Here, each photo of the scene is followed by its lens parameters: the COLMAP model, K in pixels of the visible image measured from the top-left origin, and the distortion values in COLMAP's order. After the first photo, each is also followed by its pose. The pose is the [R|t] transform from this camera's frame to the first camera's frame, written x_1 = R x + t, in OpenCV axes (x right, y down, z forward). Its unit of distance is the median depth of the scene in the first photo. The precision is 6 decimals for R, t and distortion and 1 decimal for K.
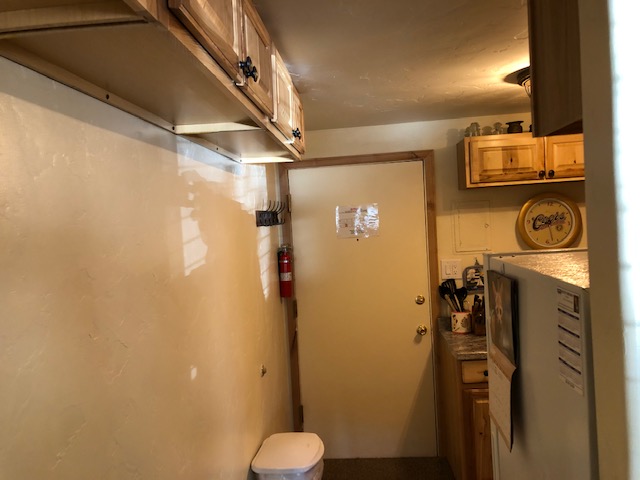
lens RADIAL K [[524.9, 0, 321.1], [0, 524.9, 239.2], [0, 0, 1]] dist [0.003487, 0.003685]
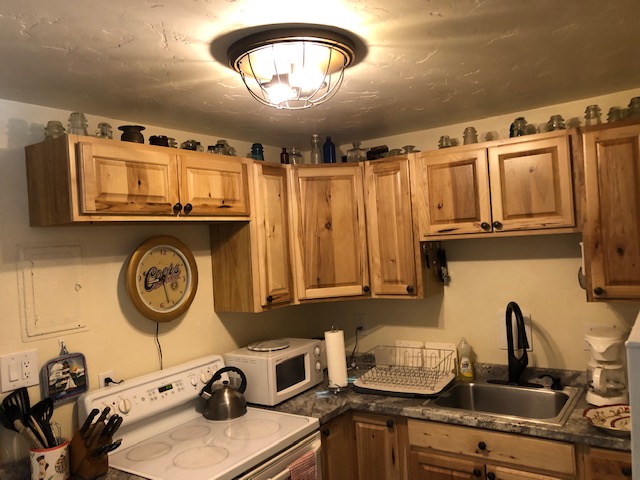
lens RADIAL K [[524.9, 0, 317.2], [0, 524.9, 239.4], [0, 0, 1]] dist [0.003487, 0.003685]
pose [[0.507795, 0.032803, 0.860853, -0.073127], [0.061965, 0.995296, -0.074477, -0.018755], [-0.859247, 0.091162, 0.503373, 0.461376]]
